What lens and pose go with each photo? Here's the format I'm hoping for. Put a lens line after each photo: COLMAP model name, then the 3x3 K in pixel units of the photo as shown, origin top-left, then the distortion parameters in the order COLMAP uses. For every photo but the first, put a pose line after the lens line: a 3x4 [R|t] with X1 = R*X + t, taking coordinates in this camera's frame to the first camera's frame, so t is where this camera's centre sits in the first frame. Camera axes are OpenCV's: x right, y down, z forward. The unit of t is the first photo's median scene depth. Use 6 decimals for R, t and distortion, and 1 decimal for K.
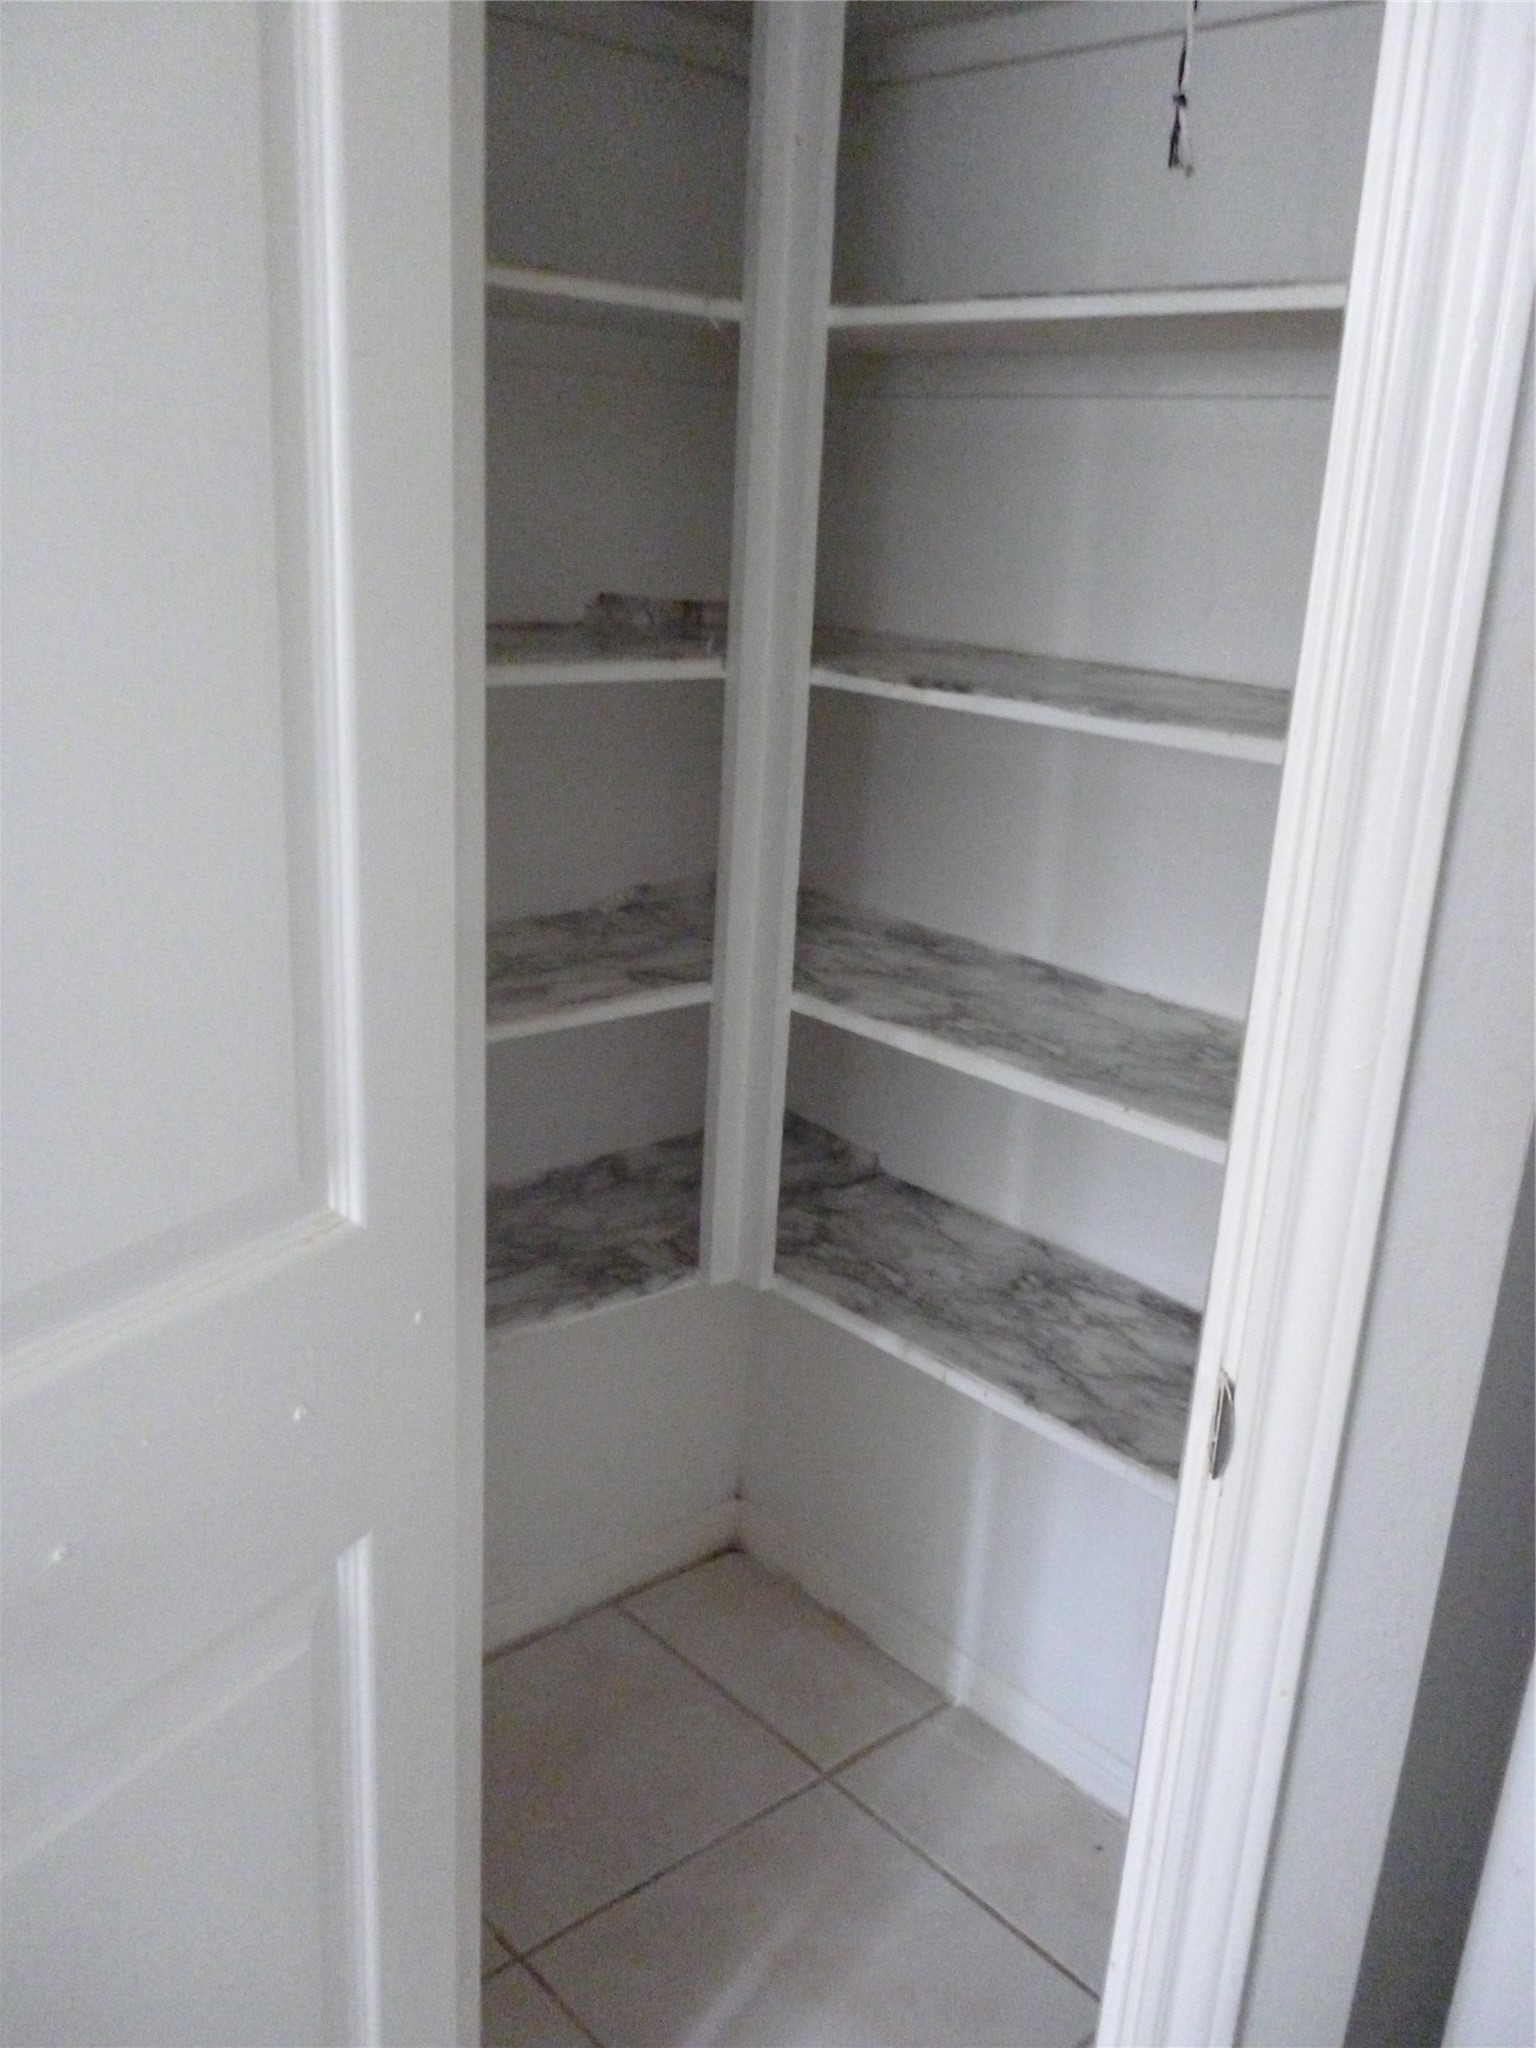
lens RADIAL K [[1725.7, 0, 760.7], [0, 1725.7, 1025.0], [0, 0, 1]] dist [-0.011171, -0.007408]
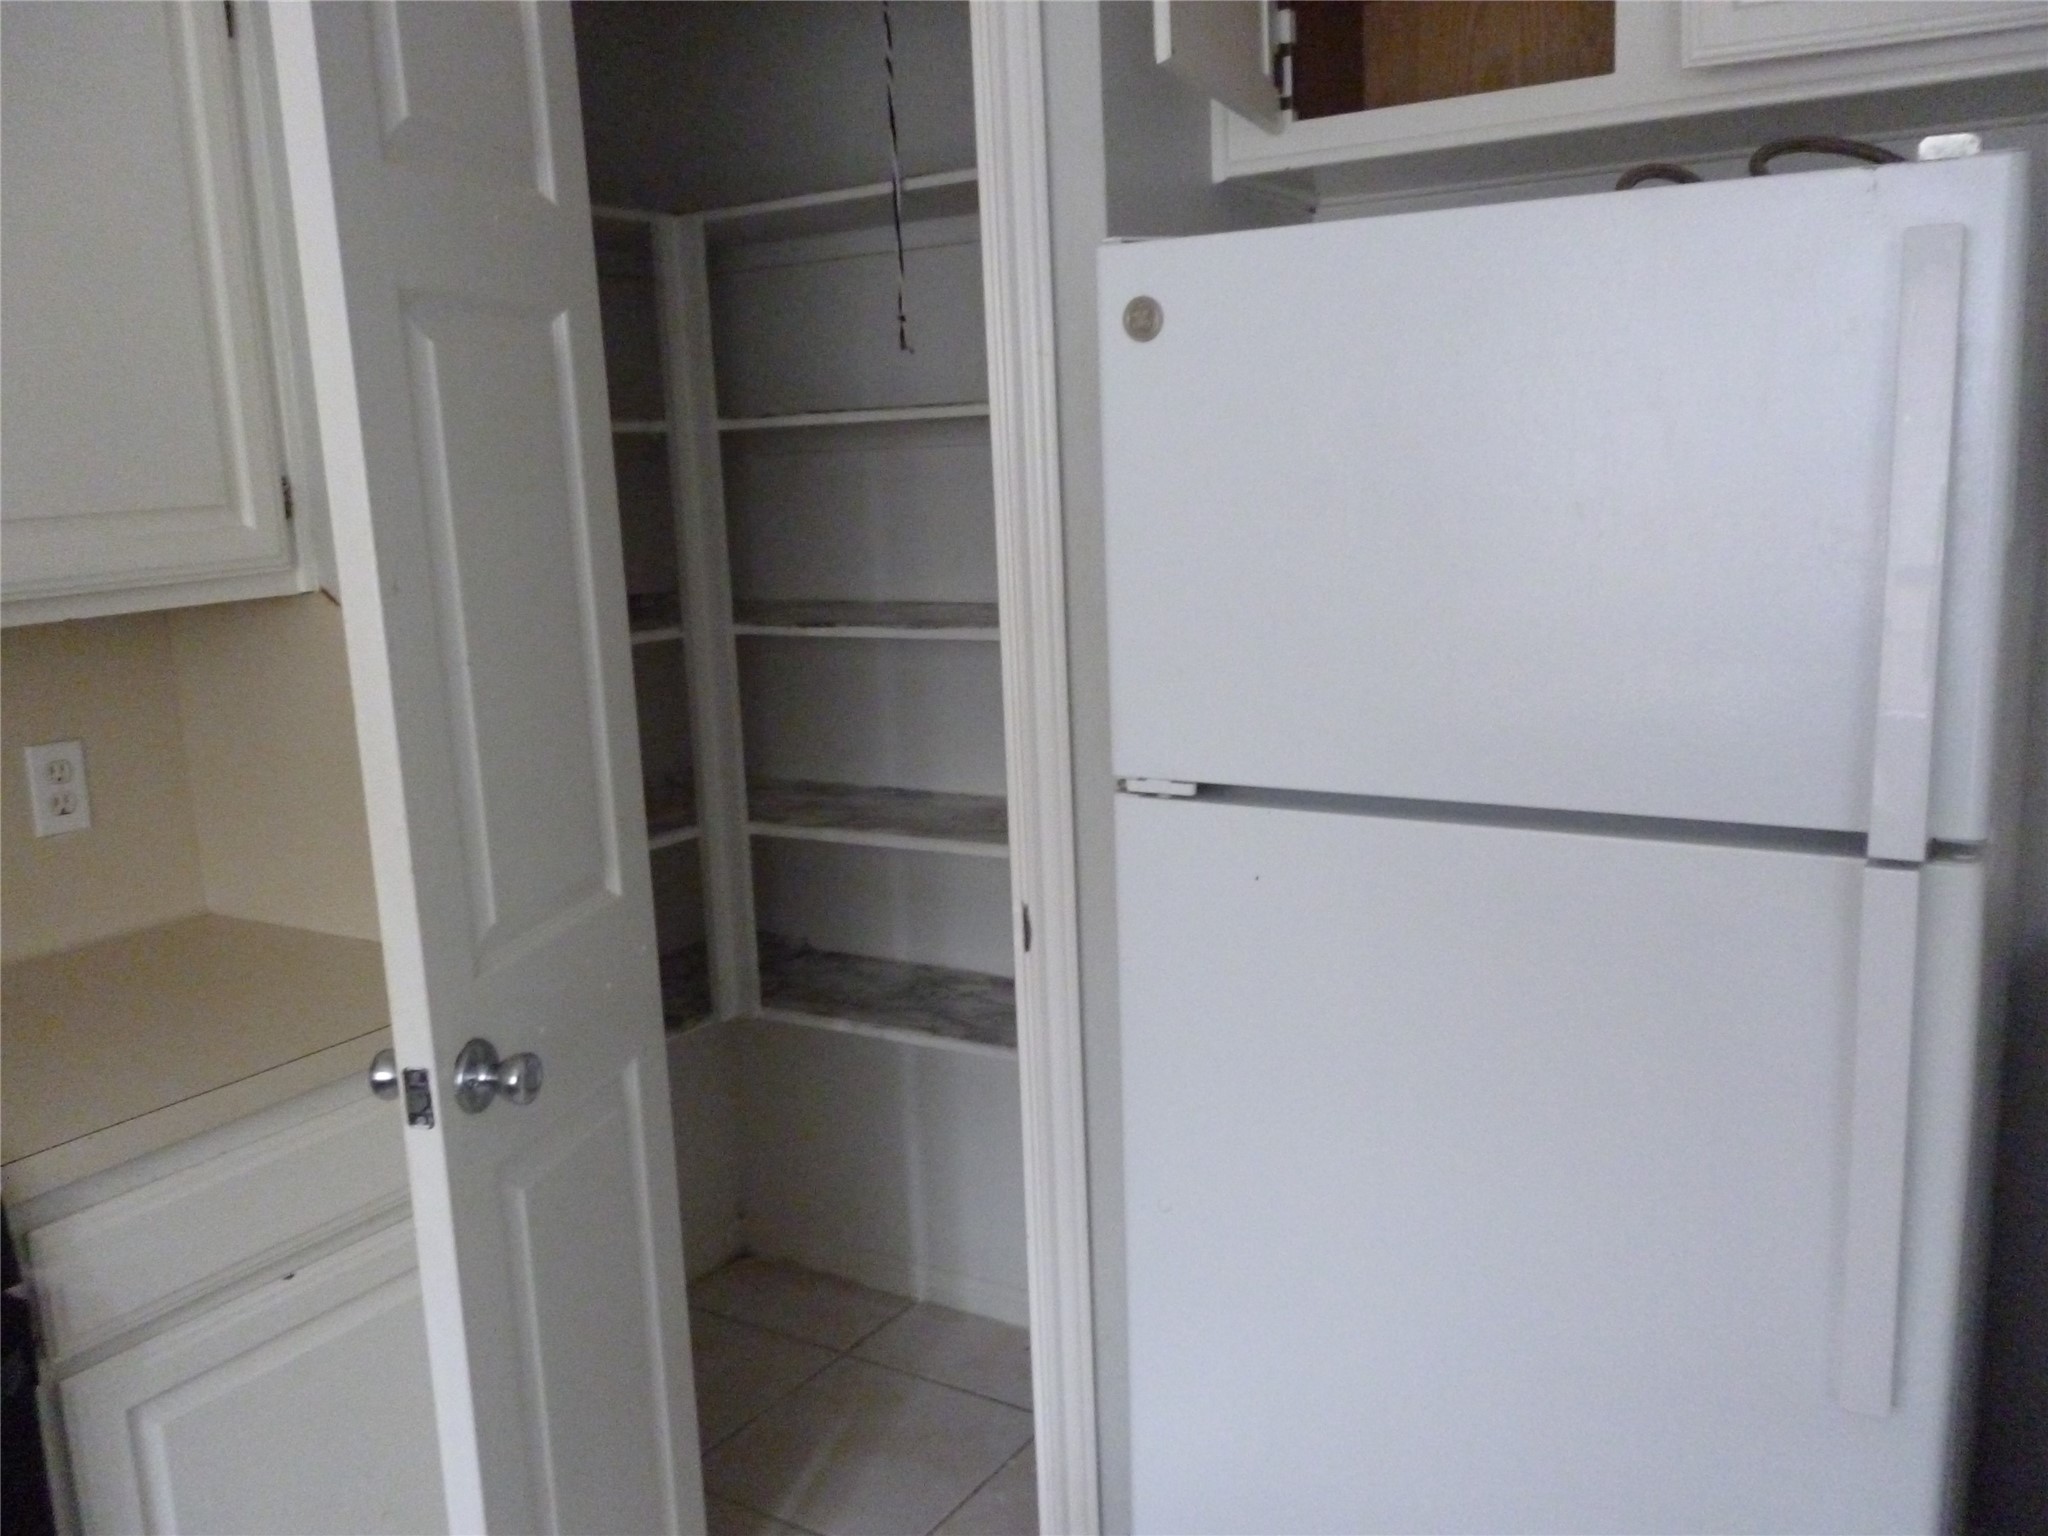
lens RADIAL K [[1725.7, 0, 1022.8], [0, 1725.7, 762.3], [0, 0, 1]] dist [-0.011171, -0.007408]
pose [[0.954285, -0.140873, 0.263619, -0.156304], [0.172616, 0.979767, -0.101291, 0.134295], [-0.244016, 0.142165, 0.959294, -0.621238]]
